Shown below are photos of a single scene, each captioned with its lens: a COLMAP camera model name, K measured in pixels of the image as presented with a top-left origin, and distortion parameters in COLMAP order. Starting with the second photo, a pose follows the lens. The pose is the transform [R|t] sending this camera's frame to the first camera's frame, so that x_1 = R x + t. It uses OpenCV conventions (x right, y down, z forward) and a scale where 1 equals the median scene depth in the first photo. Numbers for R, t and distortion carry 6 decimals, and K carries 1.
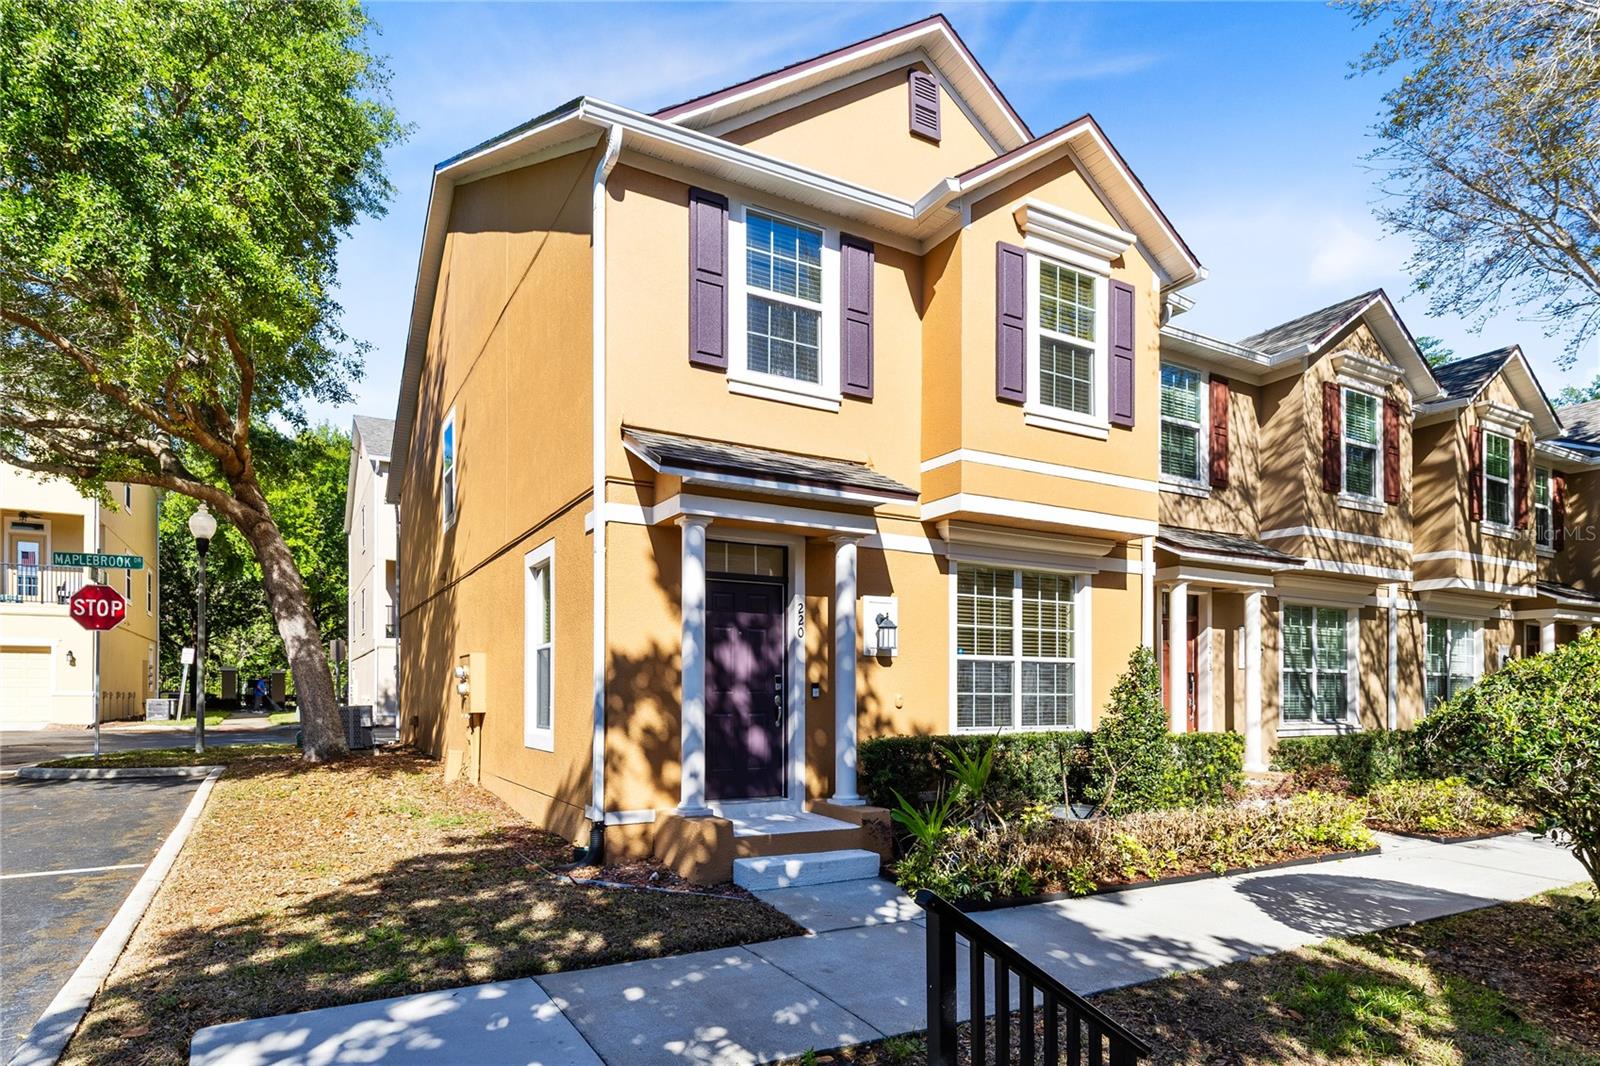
lens RADIAL K [[722.5, 0, 800.7], [0, 722.5, 535.6], [0, 0, 1]] dist [0.007058, -0.000034]
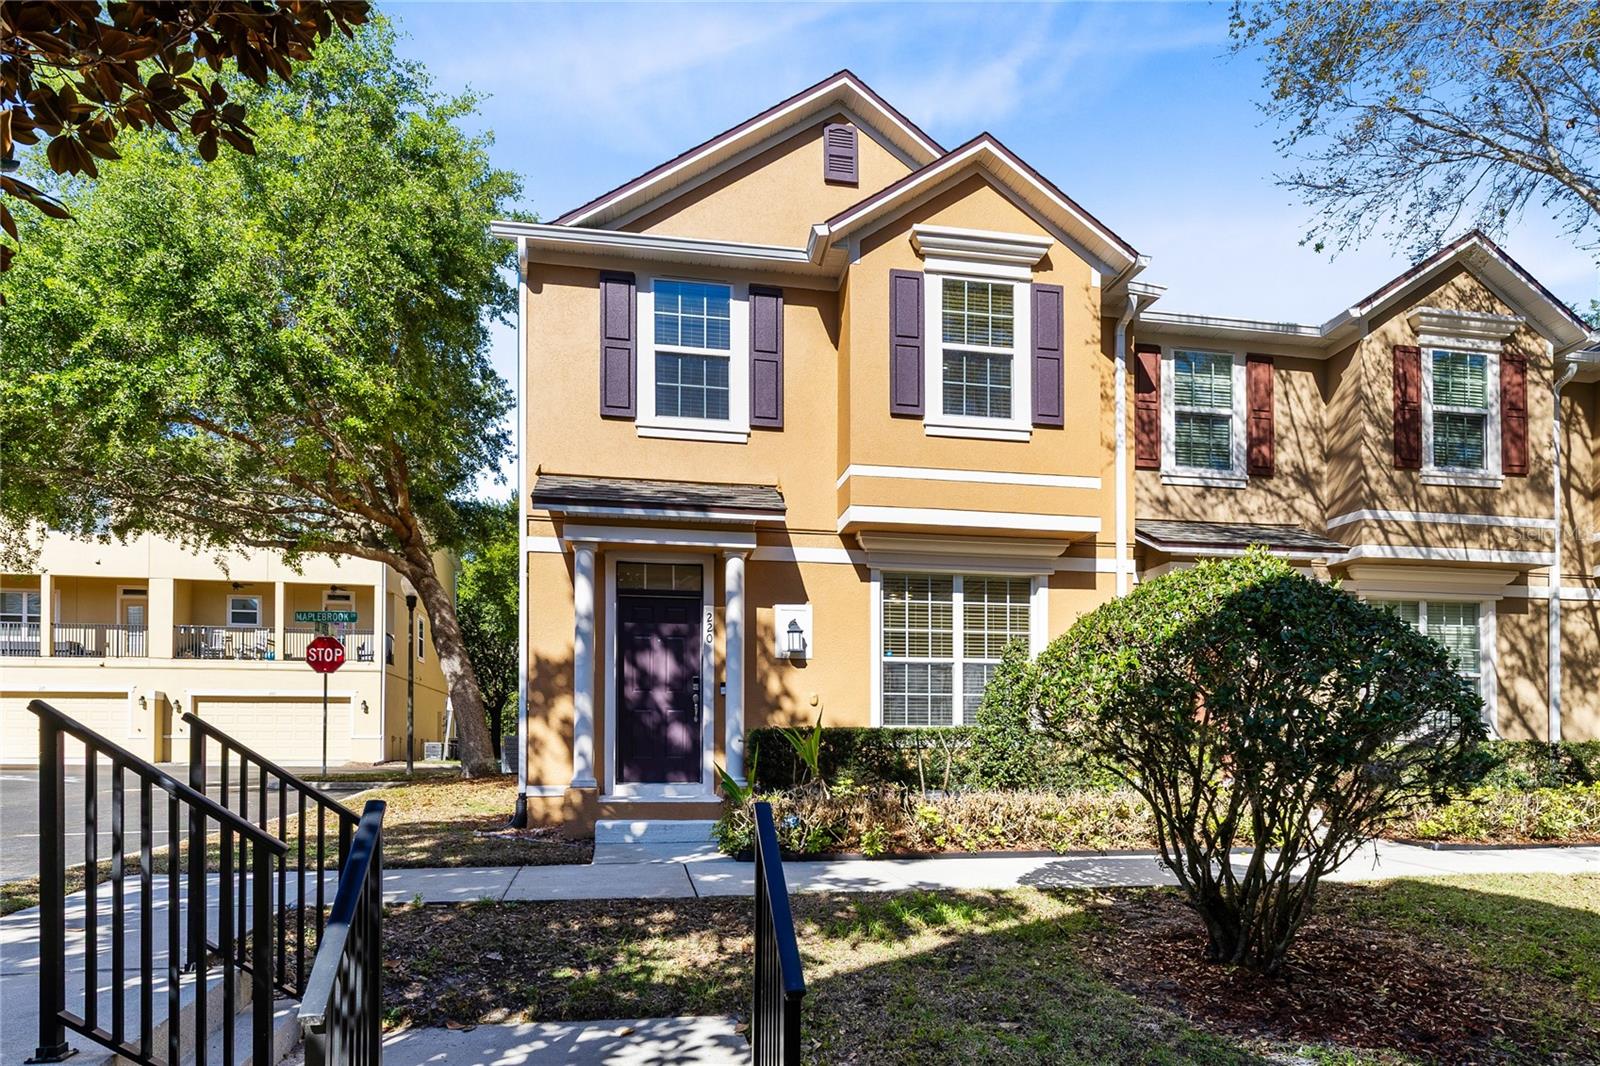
lens RADIAL K [[723.0, 0, 763.7], [0, 723.0, 545.5], [0, 0, 1]] dist [0.004558, -0.000548]
pose [[0.966869, -0.069547, -0.245616, 0.294732], [0.061884, 0.997329, -0.038790, 0.029096], [0.247658, 0.022305, 0.968591, -0.070516]]
